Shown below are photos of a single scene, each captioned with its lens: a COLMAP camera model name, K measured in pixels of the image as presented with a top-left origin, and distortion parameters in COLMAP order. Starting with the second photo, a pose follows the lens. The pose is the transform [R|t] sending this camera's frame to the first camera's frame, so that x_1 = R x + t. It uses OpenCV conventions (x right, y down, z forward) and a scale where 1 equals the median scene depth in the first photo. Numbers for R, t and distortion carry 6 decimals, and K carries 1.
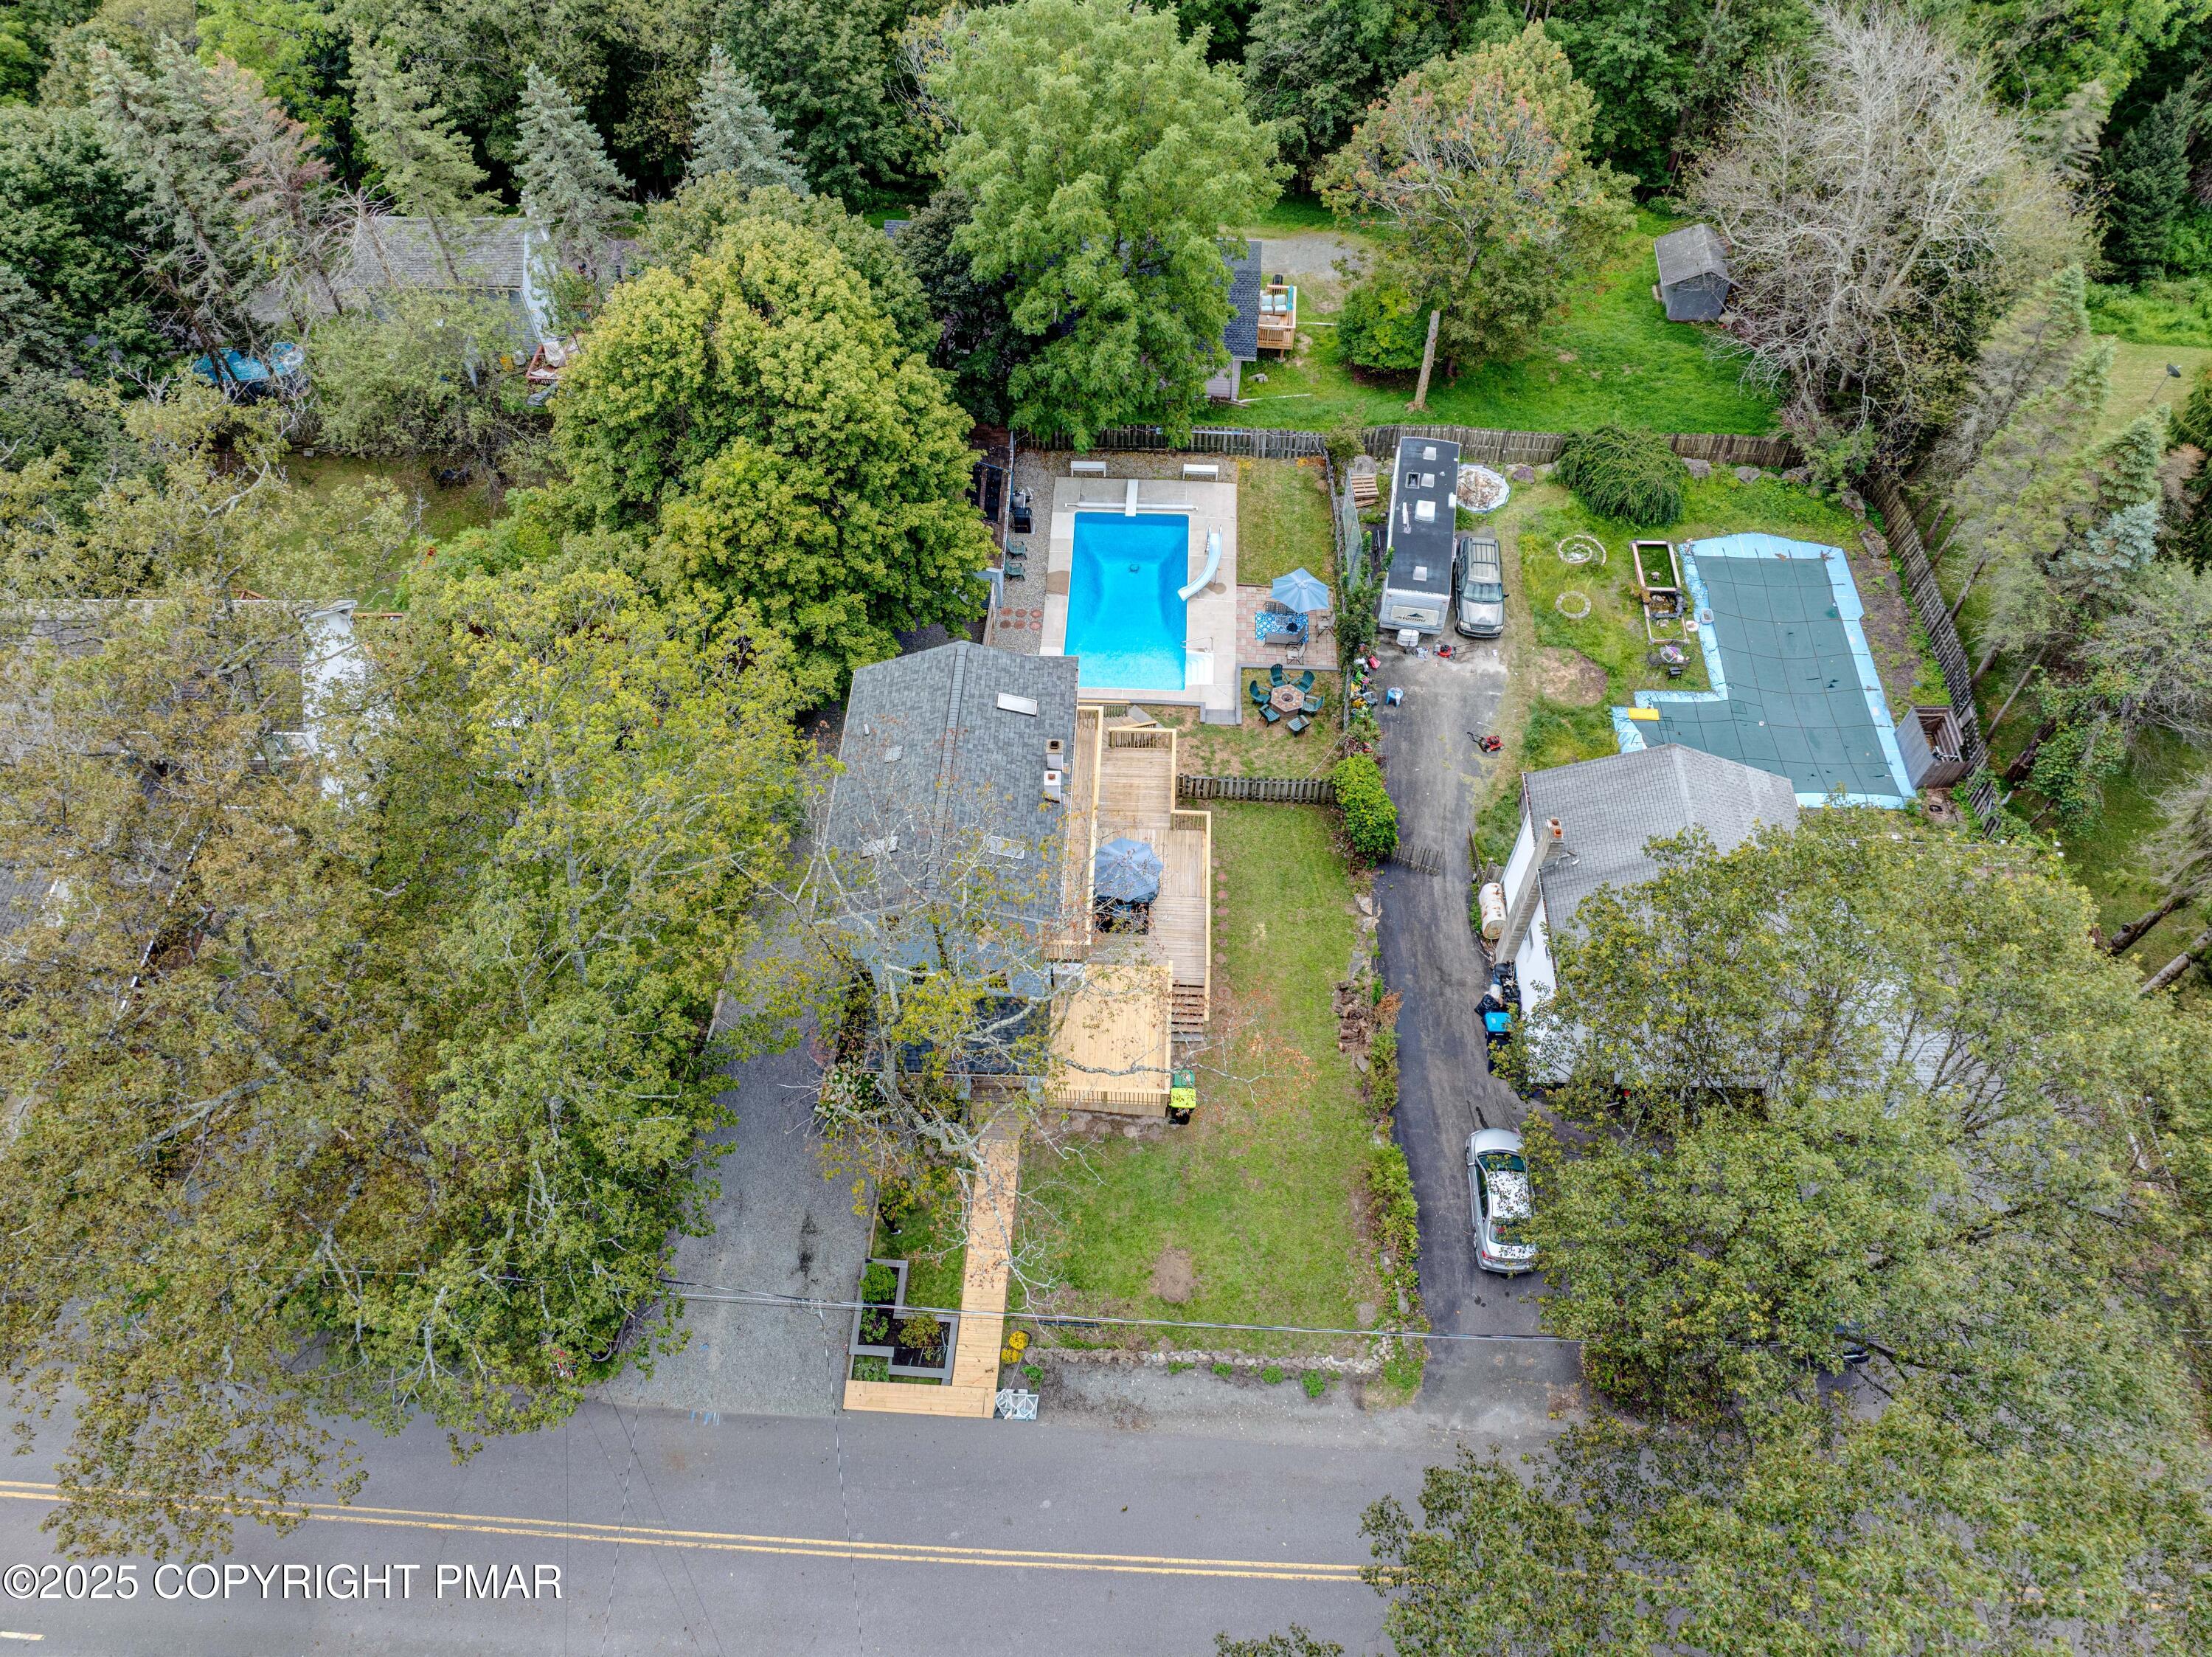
lens RADIAL K [[1561.4, 0, 1117.0], [0, 1561.4, 821.9], [0, 0, 1]] dist [-0.026853, -0.008131]
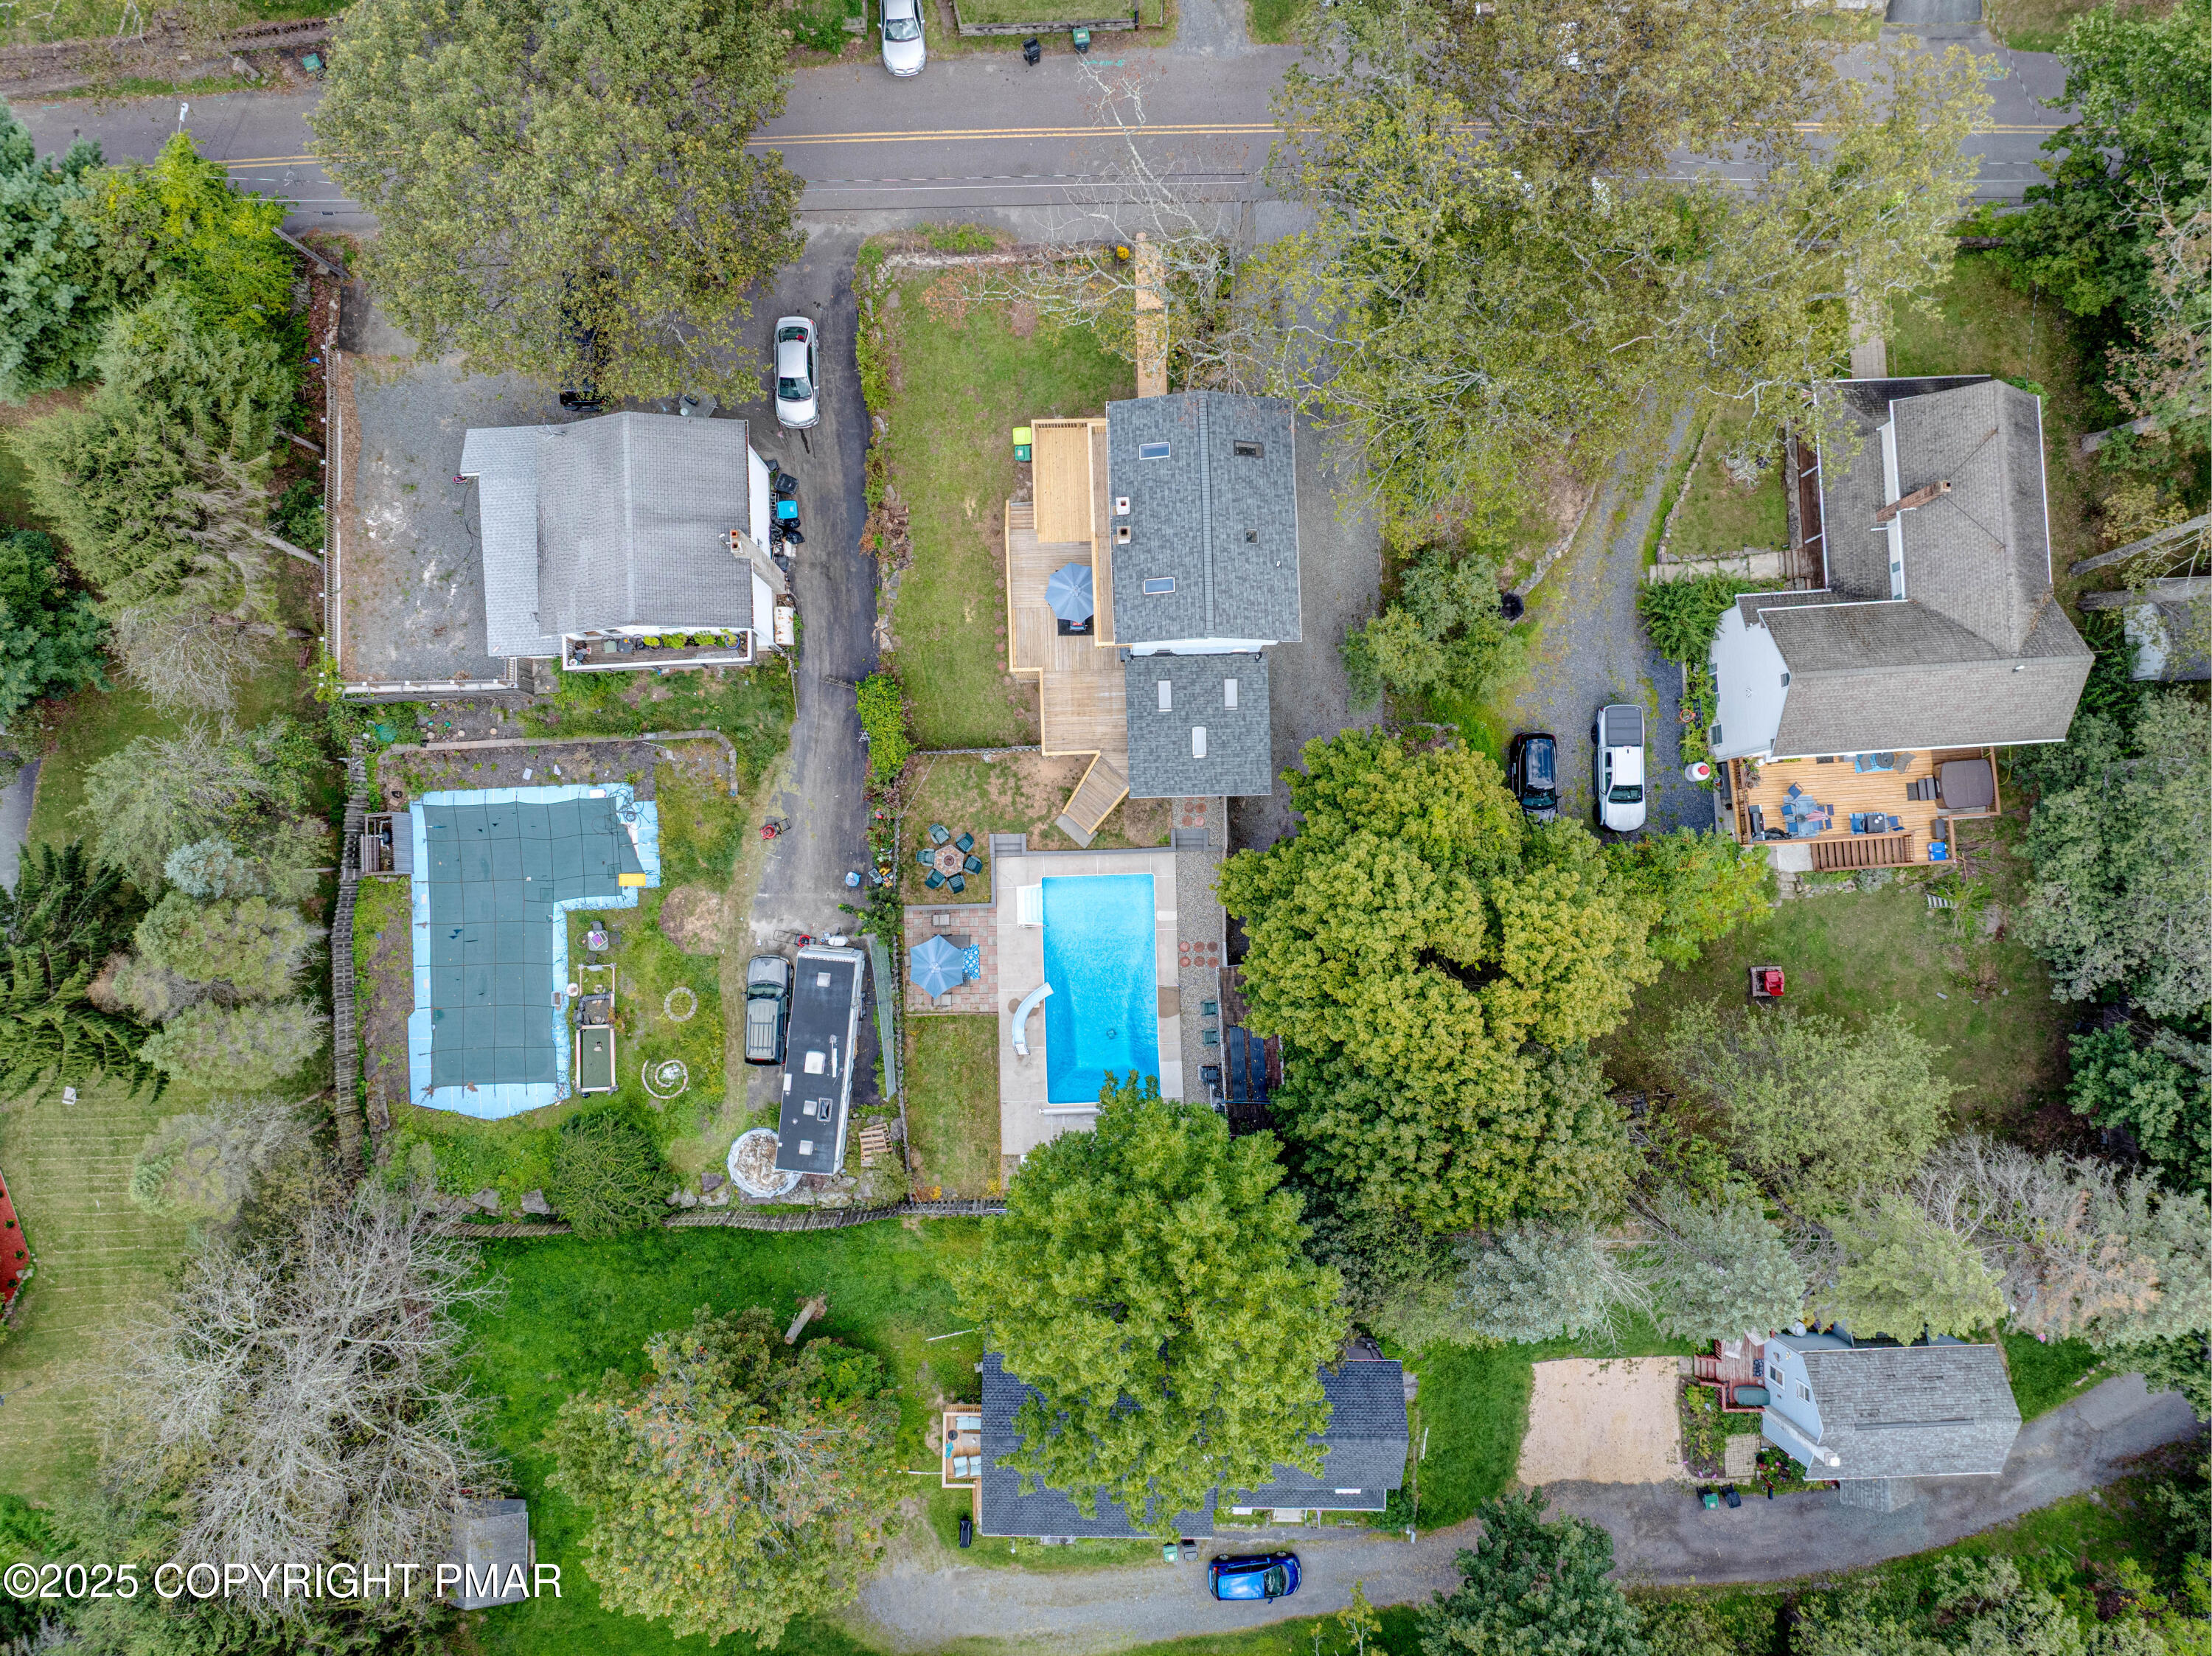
lens RADIAL K [[1561.1, 0, 1119.4], [0, 1561.1, 816.8], [0, 0, 1]] dist [-0.026853, -0.008131]
pose [[-0.997574, 0.069478, -0.004298, -0.009932], [-0.057886, -0.793661, 0.605601, -0.720912], [0.038665, 0.604380, 0.795757, 0.092009]]
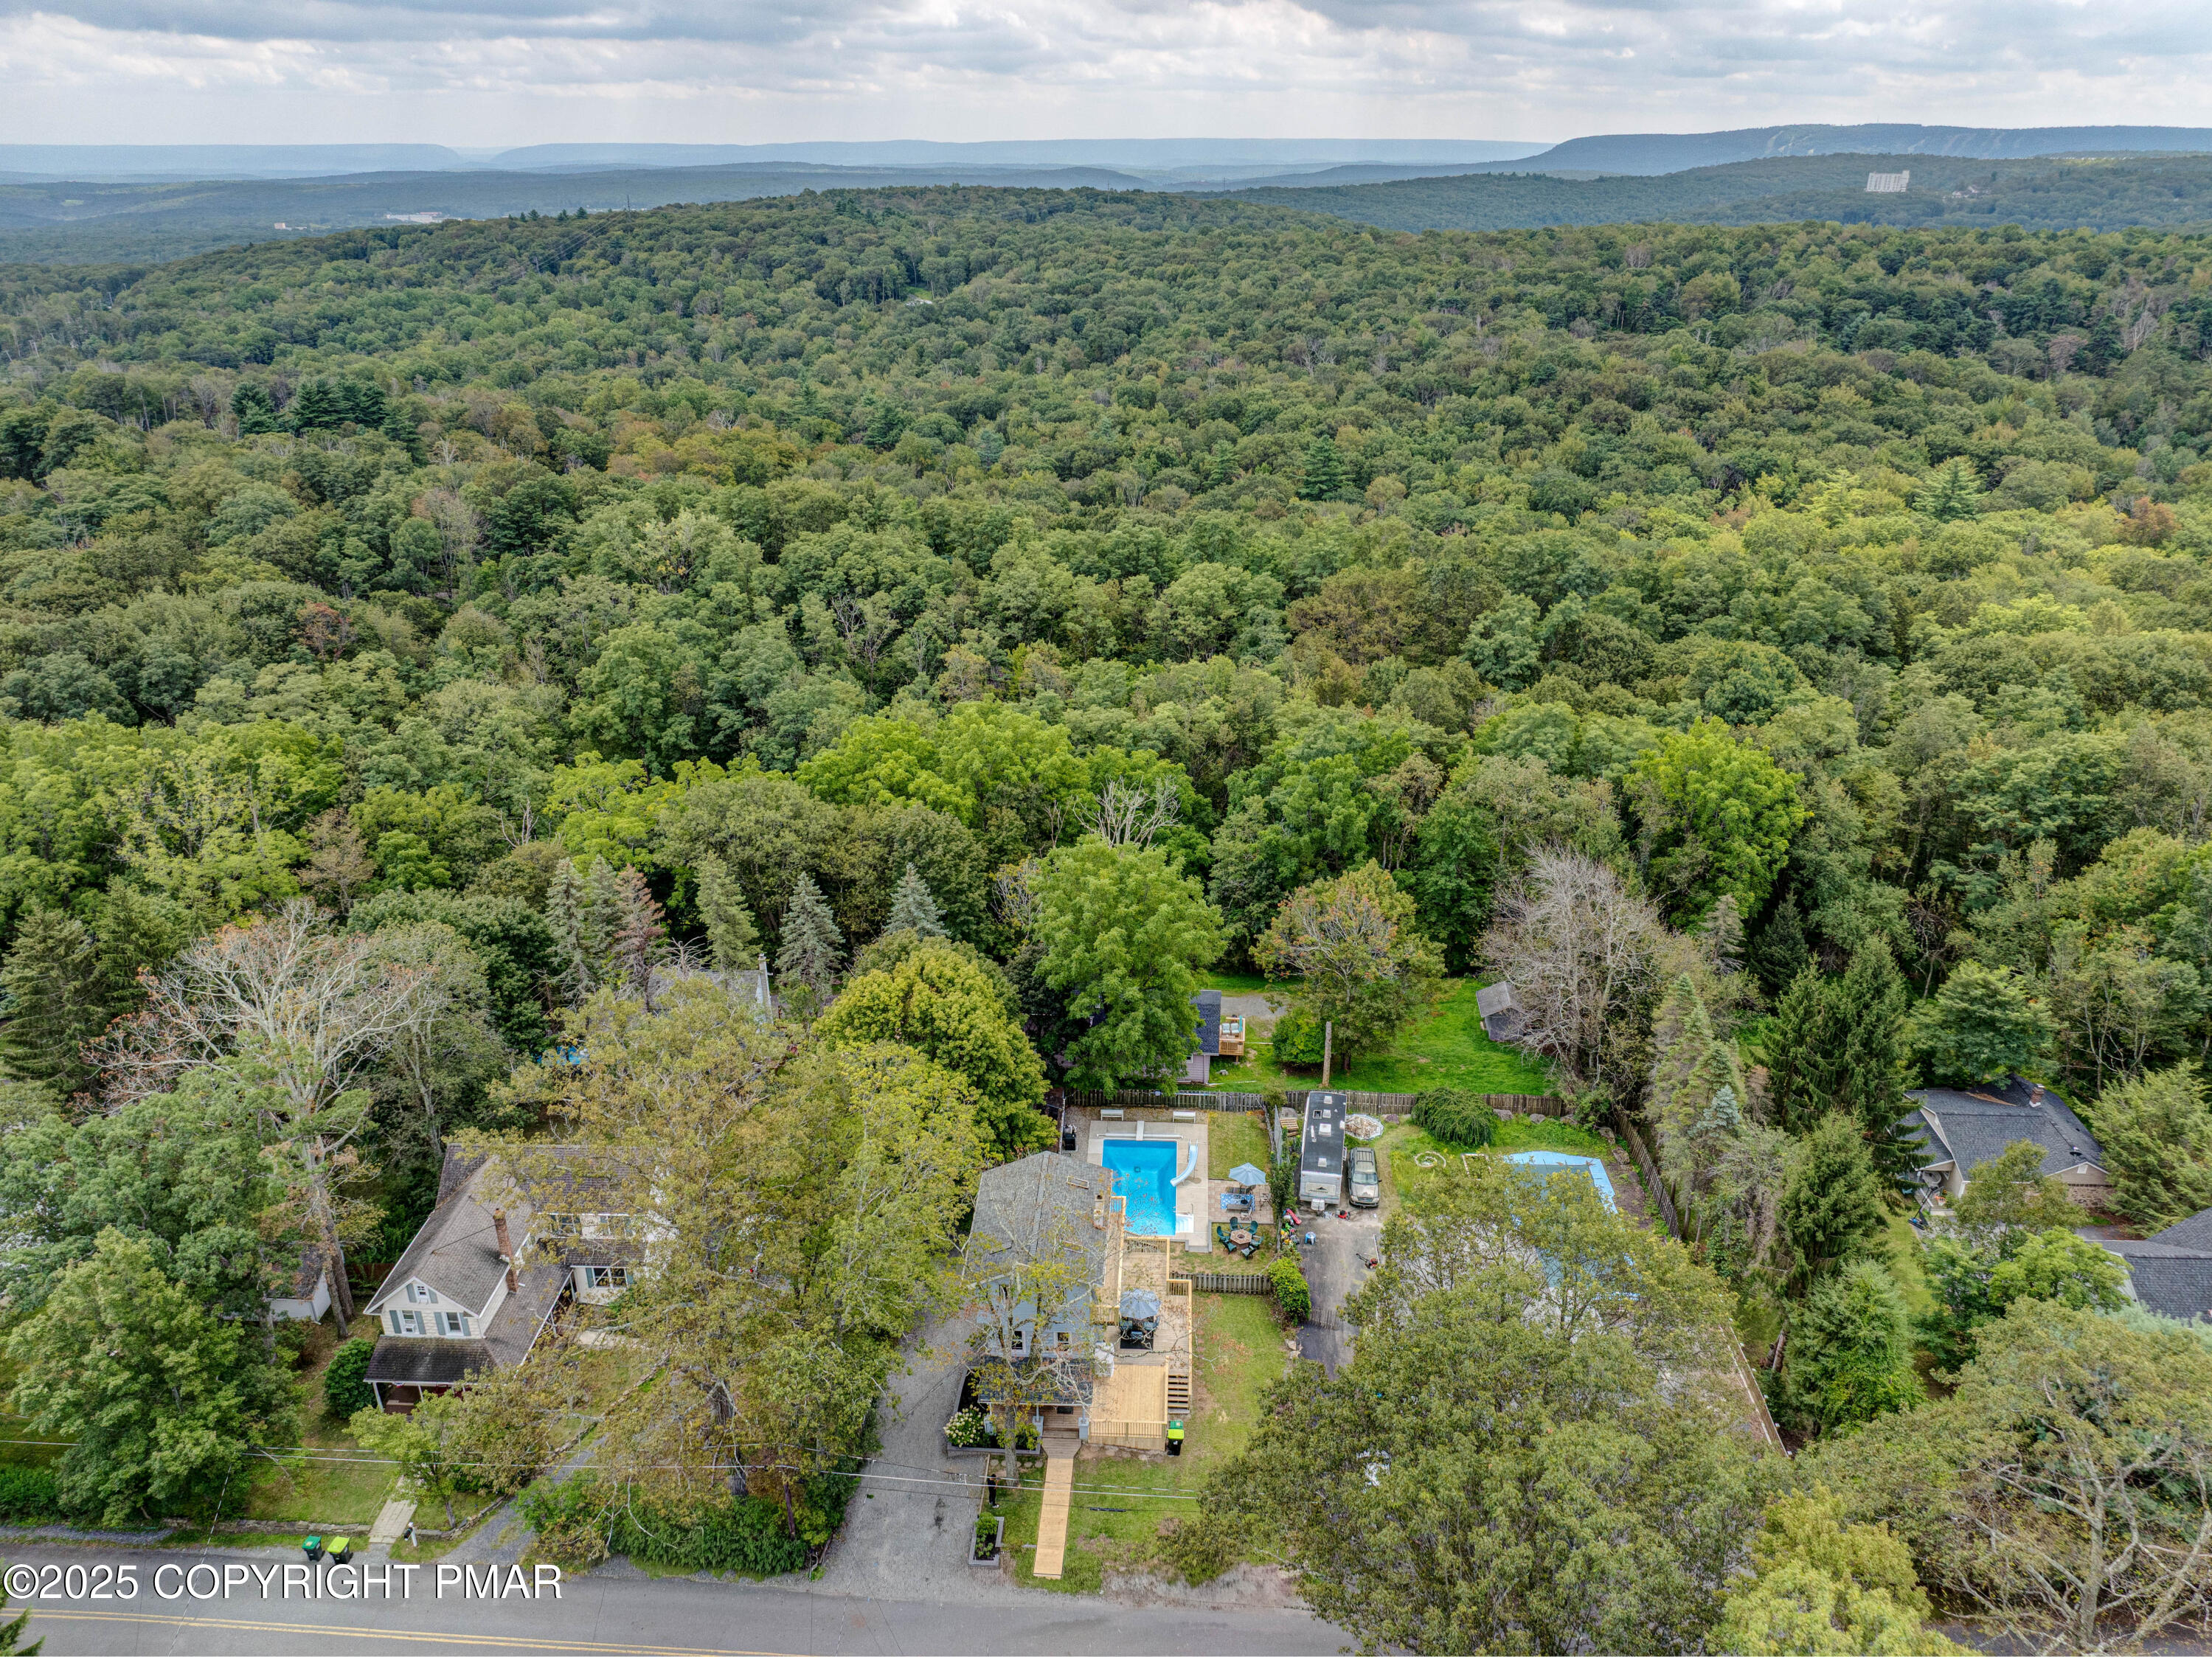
lens RADIAL K [[1561.0, 0, 1104.1], [0, 1561.0, 810.5], [0, 0, 1]] dist [-0.026853, -0.008131]
pose [[0.999959, 0.004153, -0.008077, -0.016388], [-0.007765, 0.852196, -0.523166, 0.364248], [0.004711, 0.523207, 0.852193, -0.538291]]
